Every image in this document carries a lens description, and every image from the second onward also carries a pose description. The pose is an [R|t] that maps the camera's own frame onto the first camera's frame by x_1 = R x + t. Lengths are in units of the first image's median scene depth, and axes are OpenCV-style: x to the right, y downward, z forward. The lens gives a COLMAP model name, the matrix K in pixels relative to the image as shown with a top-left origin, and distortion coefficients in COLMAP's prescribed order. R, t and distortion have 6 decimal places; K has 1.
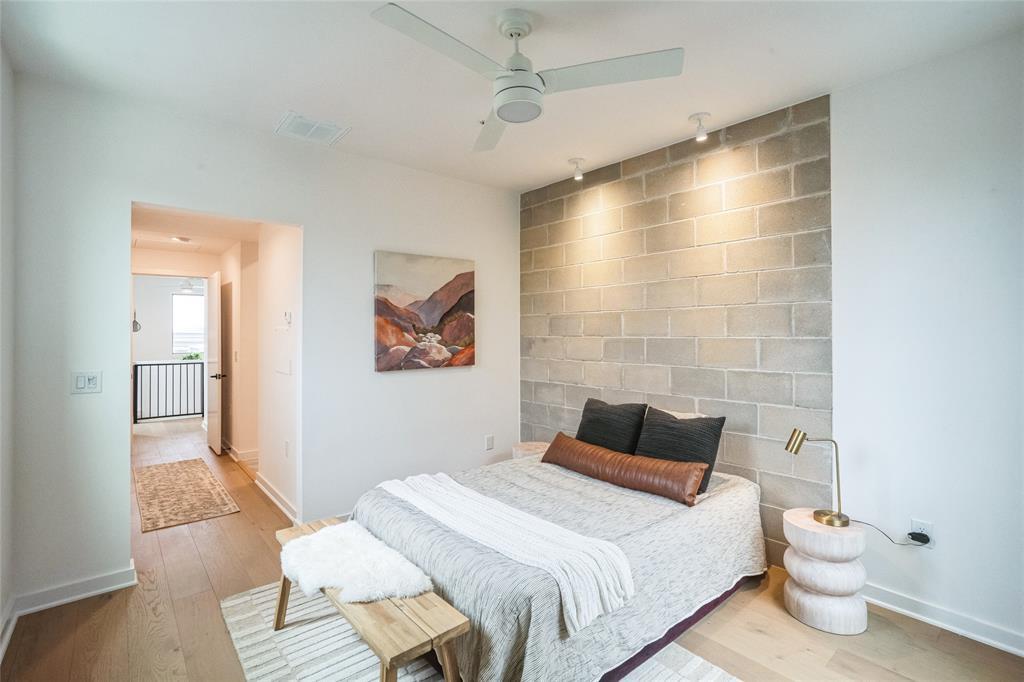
lens RADIAL K [[470.2, 0, 511.7], [0, 470.2, 334.1], [0, 0, 1]] dist [-0.046309, 0.023769]
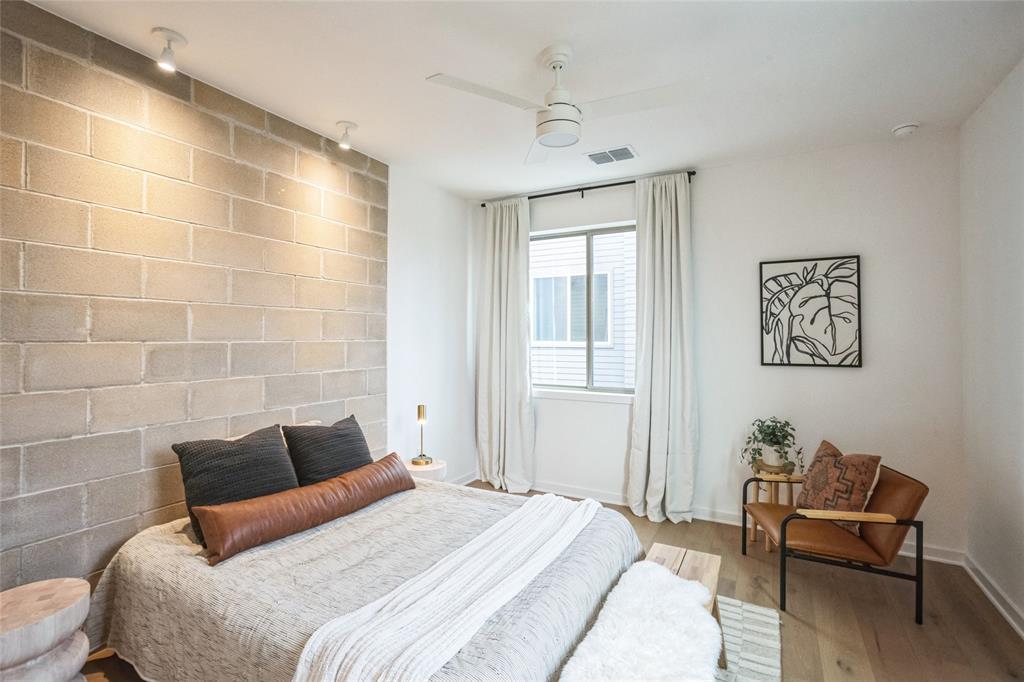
lens RADIAL K [[470.2, 0, 511.7], [0, 470.2, 334.1], [0, 0, 1]] dist [-0.046309, 0.023769]
pose [[-0.334954, 0.005643, 0.942218, -0.646620], [-0.004333, 0.999962, -0.007529, -0.002170], [-0.942225, -0.006605, -0.334917, 0.951848]]
